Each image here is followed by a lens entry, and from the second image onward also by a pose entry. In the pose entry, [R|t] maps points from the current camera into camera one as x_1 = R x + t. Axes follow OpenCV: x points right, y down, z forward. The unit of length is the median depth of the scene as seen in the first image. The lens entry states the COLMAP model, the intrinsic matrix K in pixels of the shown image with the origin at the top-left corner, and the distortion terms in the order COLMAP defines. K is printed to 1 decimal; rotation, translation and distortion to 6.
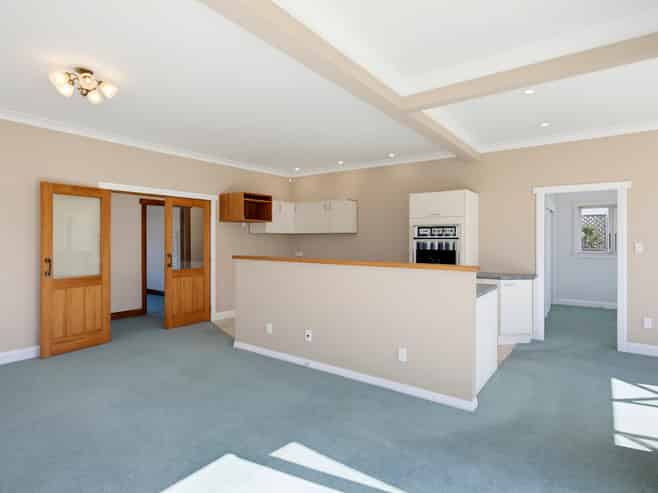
lens RADIAL K [[356.8, 0, 329.0], [0, 356.8, 246.5], [0, 0, 1]] dist [-0.000564, -0.000016]
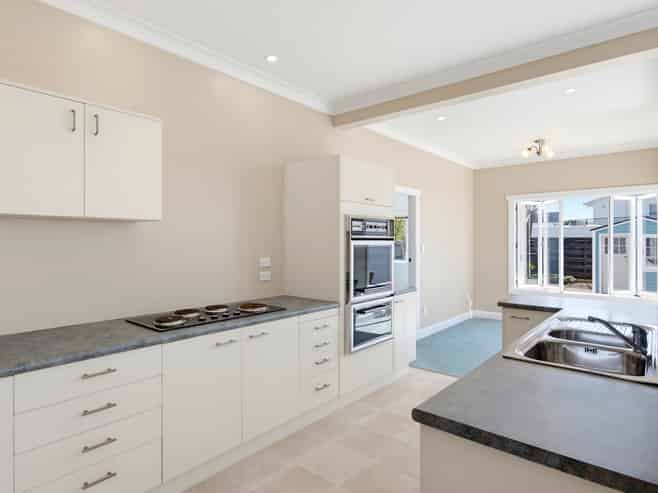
lens RADIAL K [[357.7, 0, 328.1], [0, 357.7, 232.2], [0, 0, 1]] dist [0.026438, -0.000014]
pose [[0.126233, 0.003587, 0.991994, -0.266124], [0.000689, 0.999993, -0.003704, -0.027160], [-0.992000, 0.001151, 0.126230, 0.839641]]
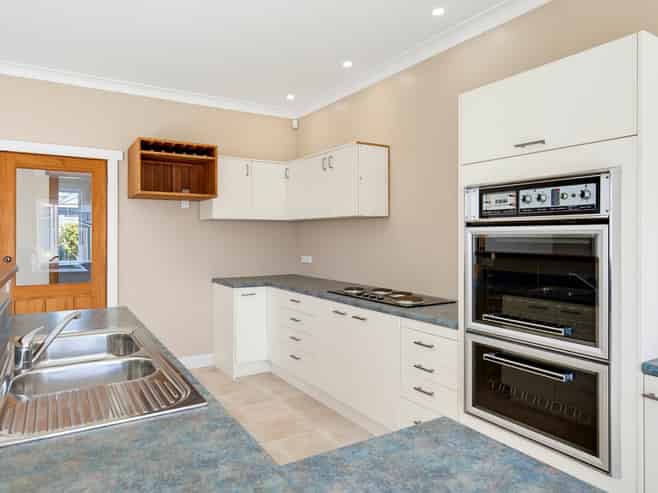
lens RADIAL K [[437.1, 0, 329.0], [0, 437.1, 246.5], [0, 0, 1]] dist [0.002237, 0.000424]
pose [[0.930456, 0.008955, -0.366295, 0.233316], [-0.007306, 0.999956, 0.005887, -0.003303], [0.366331, -0.002802, 0.930480, 0.502977]]
